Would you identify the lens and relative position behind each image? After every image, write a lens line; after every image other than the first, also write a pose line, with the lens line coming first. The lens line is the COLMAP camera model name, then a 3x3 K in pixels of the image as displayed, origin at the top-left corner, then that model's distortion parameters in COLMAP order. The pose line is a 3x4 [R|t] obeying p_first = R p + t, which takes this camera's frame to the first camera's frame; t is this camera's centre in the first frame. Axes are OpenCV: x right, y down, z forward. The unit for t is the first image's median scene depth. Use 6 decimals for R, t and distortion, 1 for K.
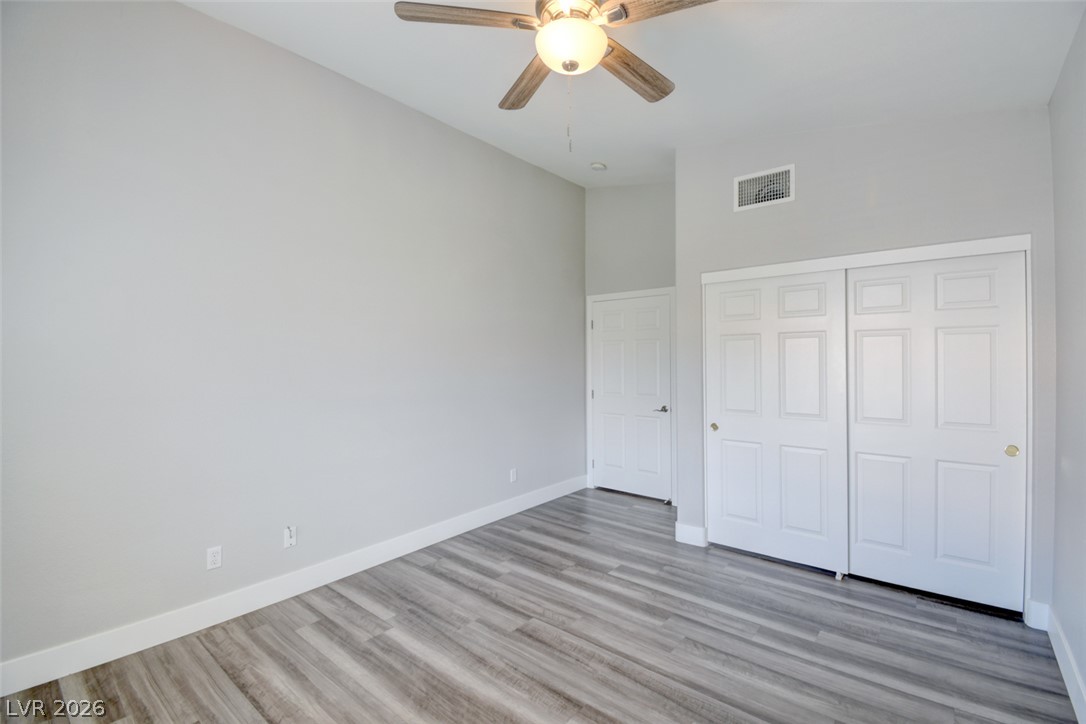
lens RADIAL K [[477.9, 0, 548.1], [0, 477.9, 359.5], [0, 0, 1]] dist [0.022526, -0.027552]
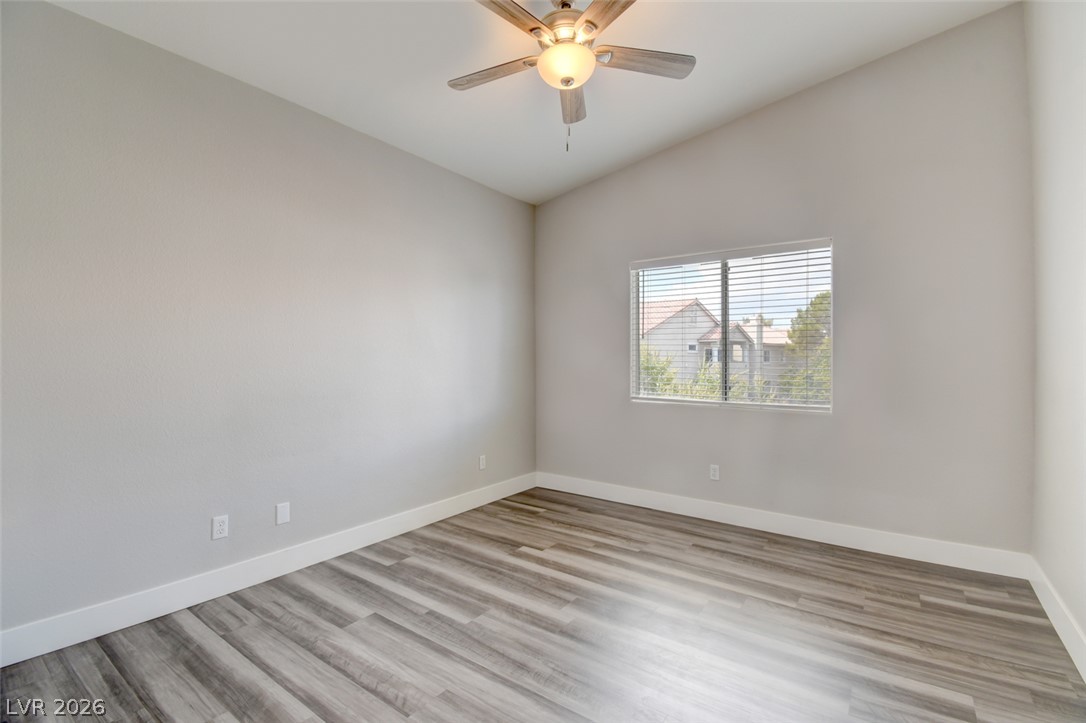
lens RADIAL K [[477.9, 0, 548.1], [0, 477.9, 359.0], [0, 0, 1]] dist [0.022526, -0.027552]
pose [[-0.998107, 0.000885, -0.061488, 0.145677], [0.001051, 0.999996, -0.002661, 0.086774], [0.061486, -0.002721, -0.998104, 1.870187]]
